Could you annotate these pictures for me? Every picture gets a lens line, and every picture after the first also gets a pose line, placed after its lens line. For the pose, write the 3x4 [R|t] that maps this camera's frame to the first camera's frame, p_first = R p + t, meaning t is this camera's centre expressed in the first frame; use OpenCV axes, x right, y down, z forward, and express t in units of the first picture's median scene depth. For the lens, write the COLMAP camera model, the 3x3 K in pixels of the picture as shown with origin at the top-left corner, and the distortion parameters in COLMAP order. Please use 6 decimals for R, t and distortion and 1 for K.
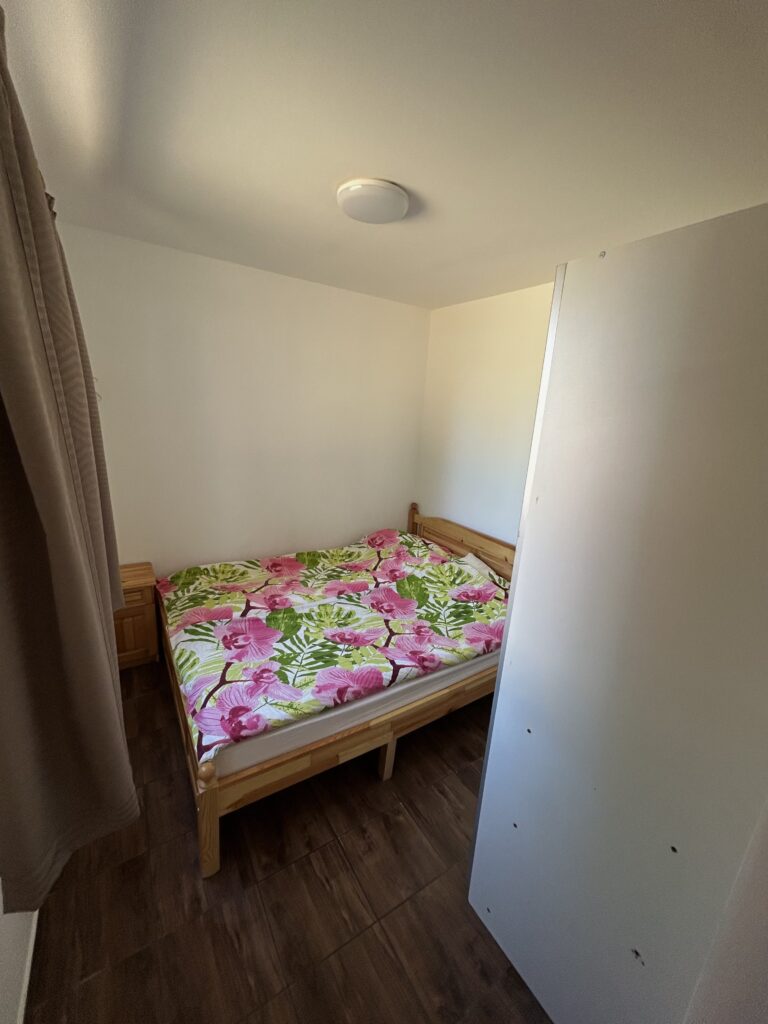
lens RADIAL K [[410.2, 0, 385.0], [0, 410.2, 511.4], [0, 0, 1]] dist [-0.001438, -0.000371]
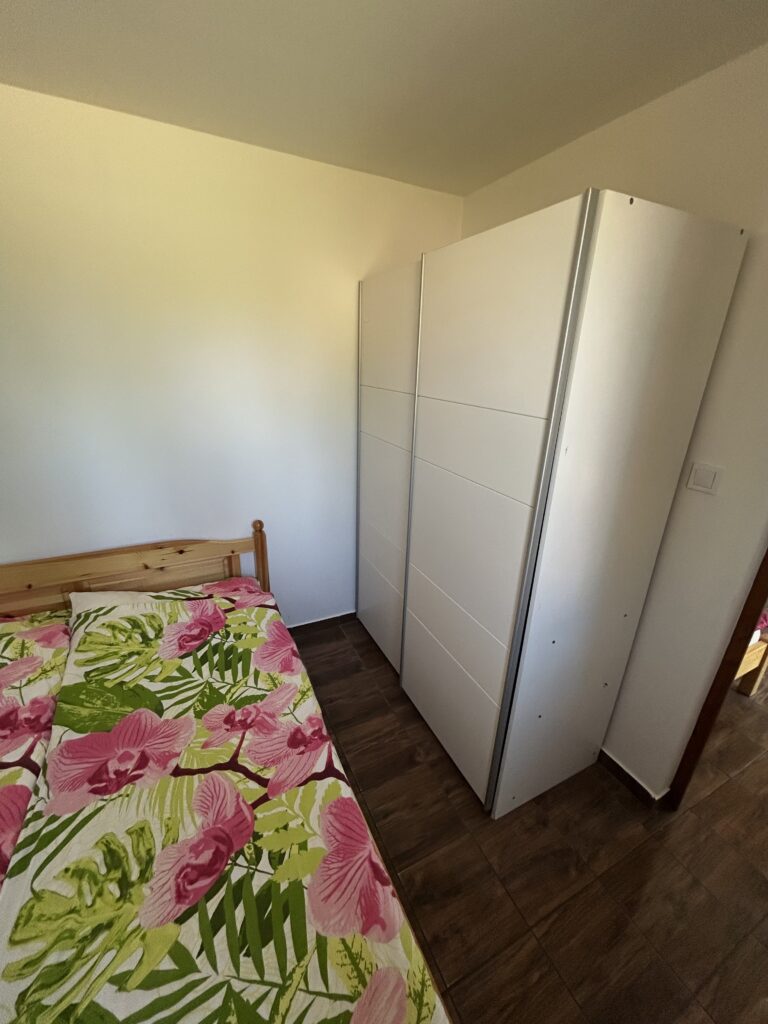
lens RADIAL K [[410.2, 0, 385.0], [0, 410.2, 511.4], [0, 0, 1]] dist [-0.001438, -0.000371]
pose [[0.110565, -0.404894, 0.907654, -0.292232], [0.216434, 0.901145, 0.375626, -0.164304], [-0.970016, 0.154916, 0.187268, 0.560671]]
